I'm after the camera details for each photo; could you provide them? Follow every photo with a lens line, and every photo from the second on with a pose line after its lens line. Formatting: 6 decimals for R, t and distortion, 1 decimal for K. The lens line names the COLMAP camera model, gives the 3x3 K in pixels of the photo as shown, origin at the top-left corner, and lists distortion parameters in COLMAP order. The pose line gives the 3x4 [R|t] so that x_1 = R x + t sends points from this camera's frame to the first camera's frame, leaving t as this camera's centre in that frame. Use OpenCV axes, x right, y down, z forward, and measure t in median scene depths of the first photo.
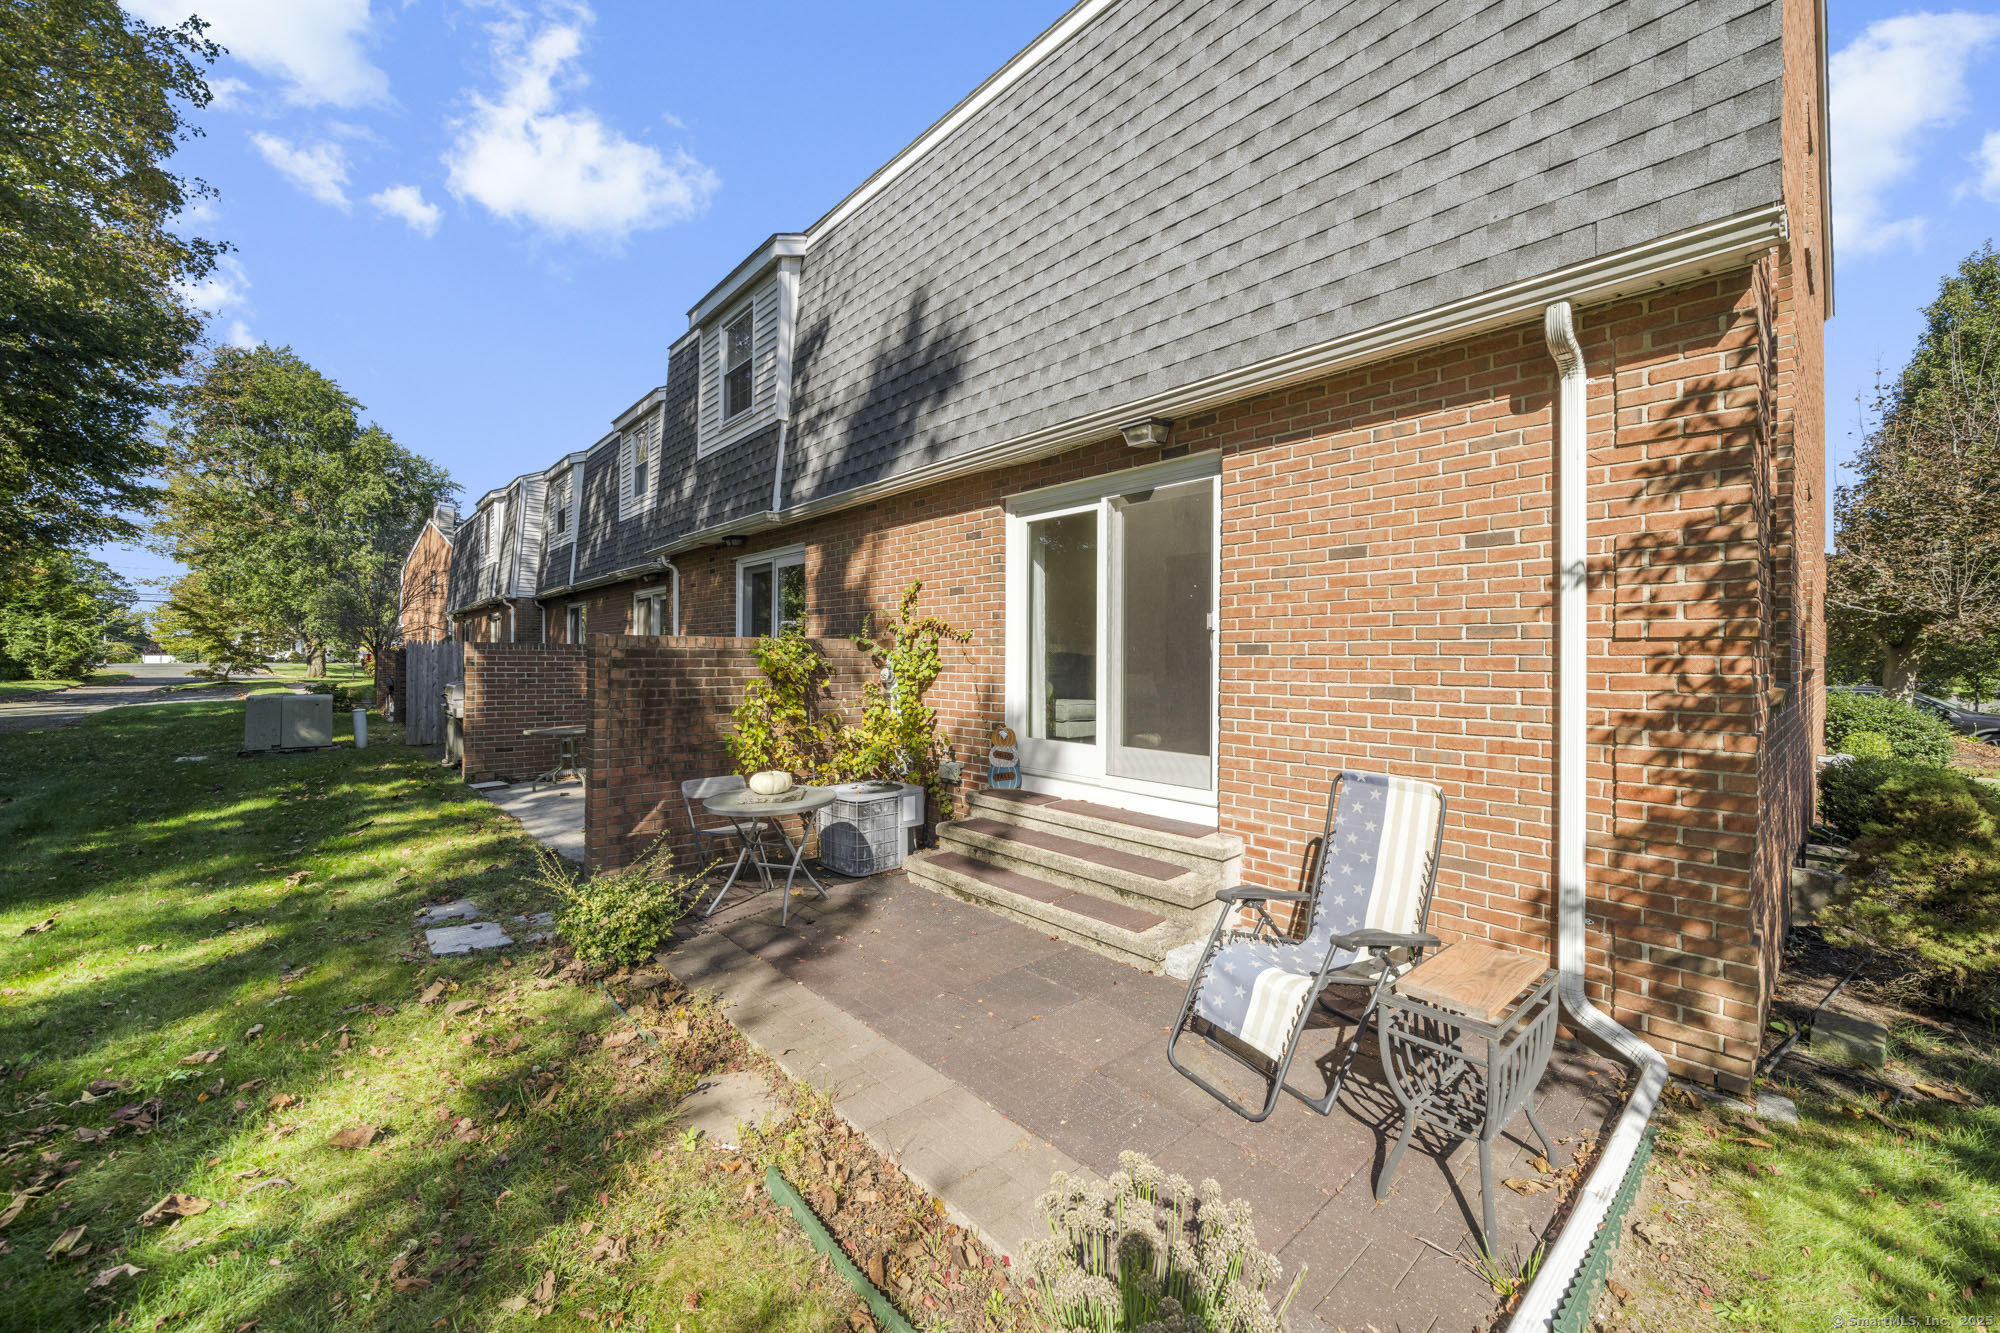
lens RADIAL K [[767.7, 0, 992.2], [0, 767.7, 655.0], [0, 0, 1]] dist [-0.006278, -0.000072]
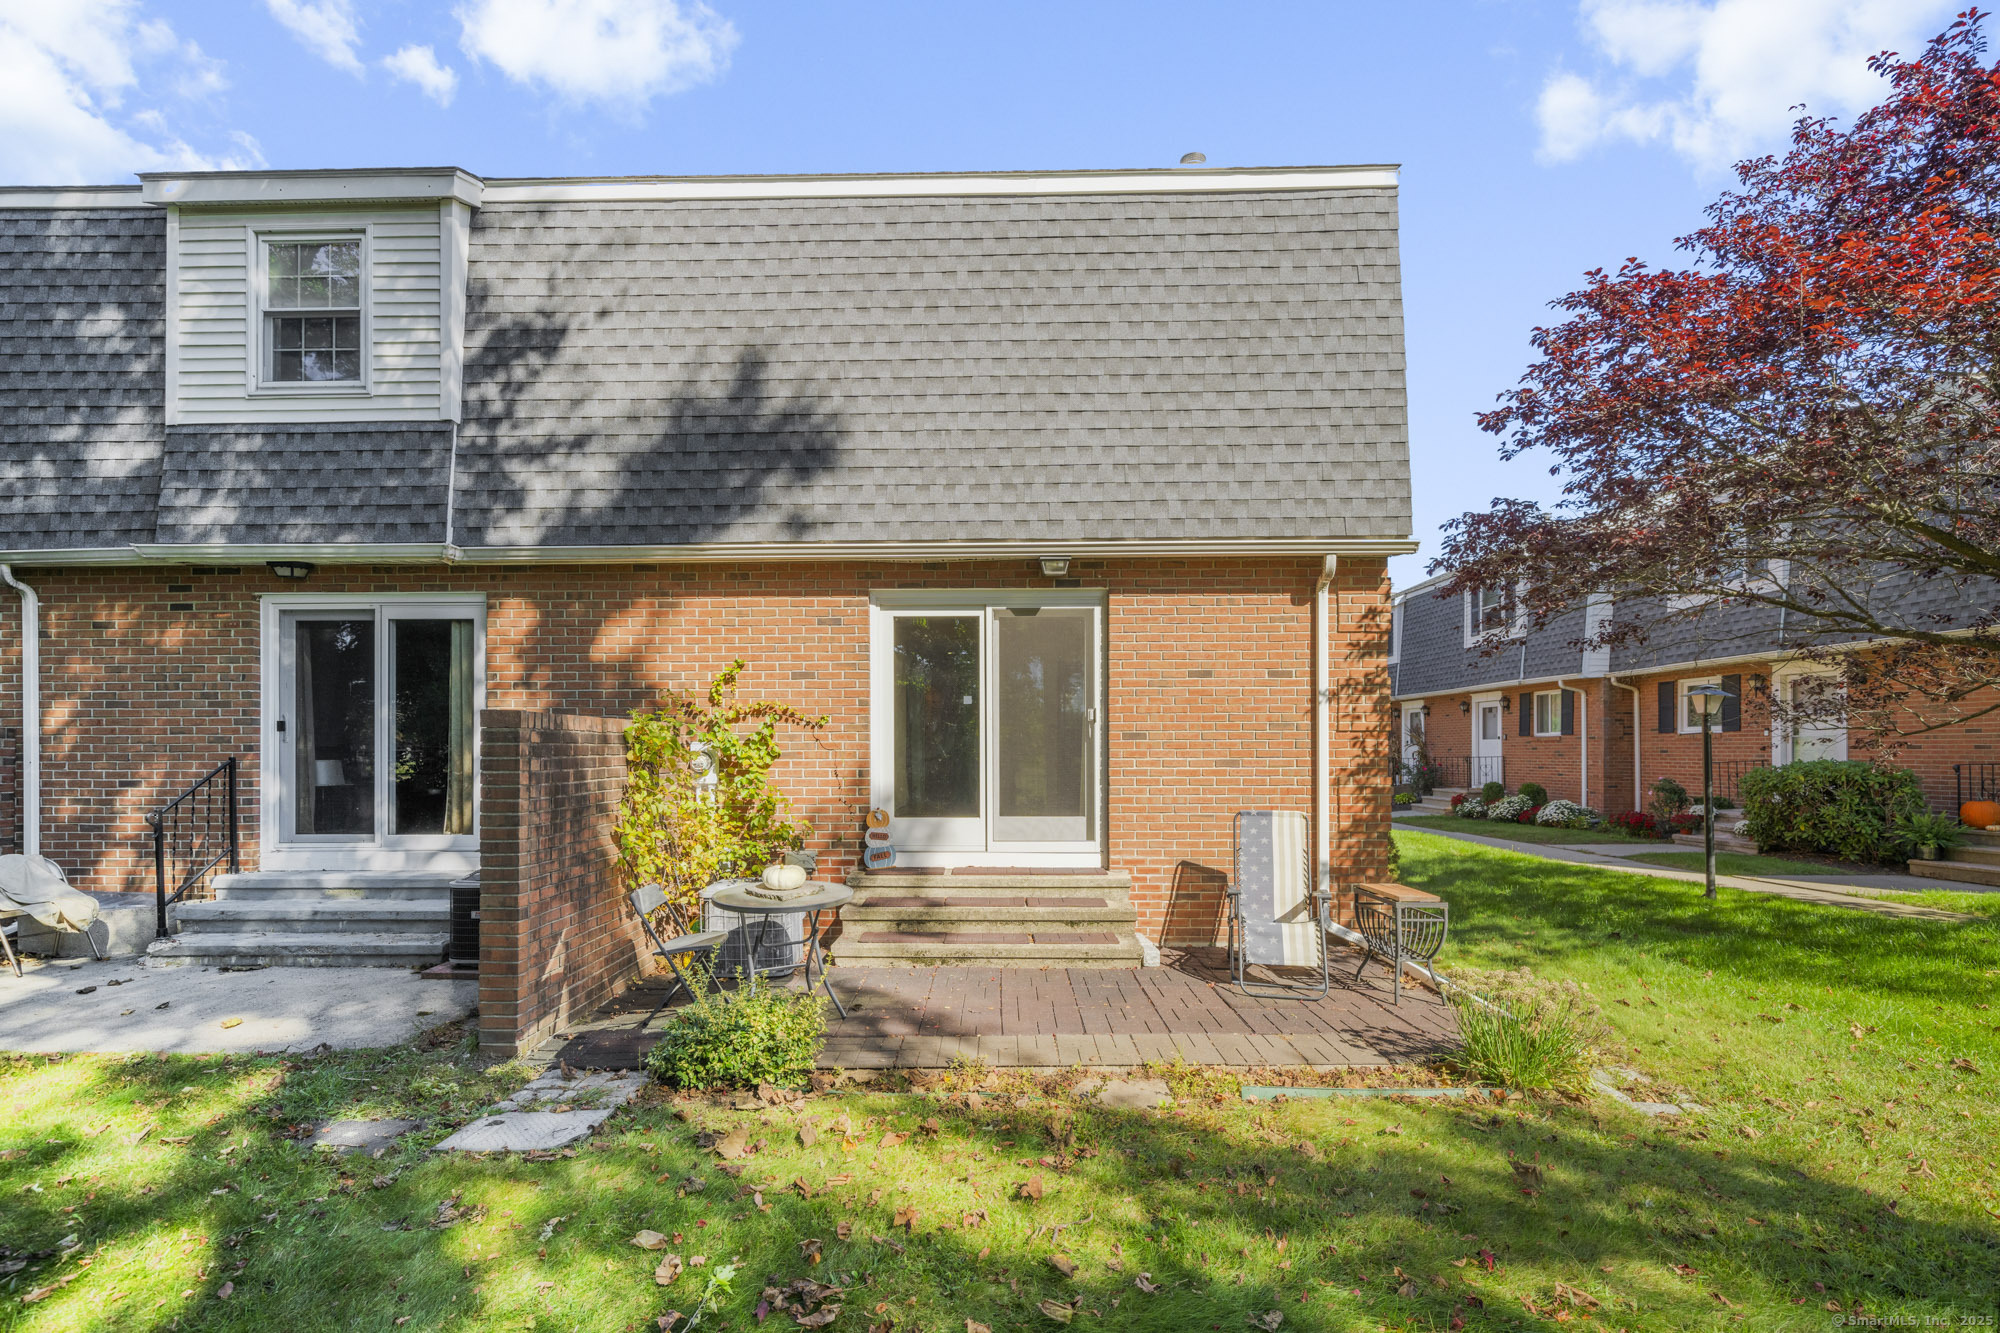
lens RADIAL K [[865.7, 0, 990.4], [0, 865.7, 745.4], [0, 0, 1]] dist [0.000108, 0.000192]
pose [[0.674318, -0.004109, 0.738430, -0.980587], [0.003988, 0.999990, 0.001922, 0.006174], [-0.738431, 0.001649, 0.674328, 0.117916]]
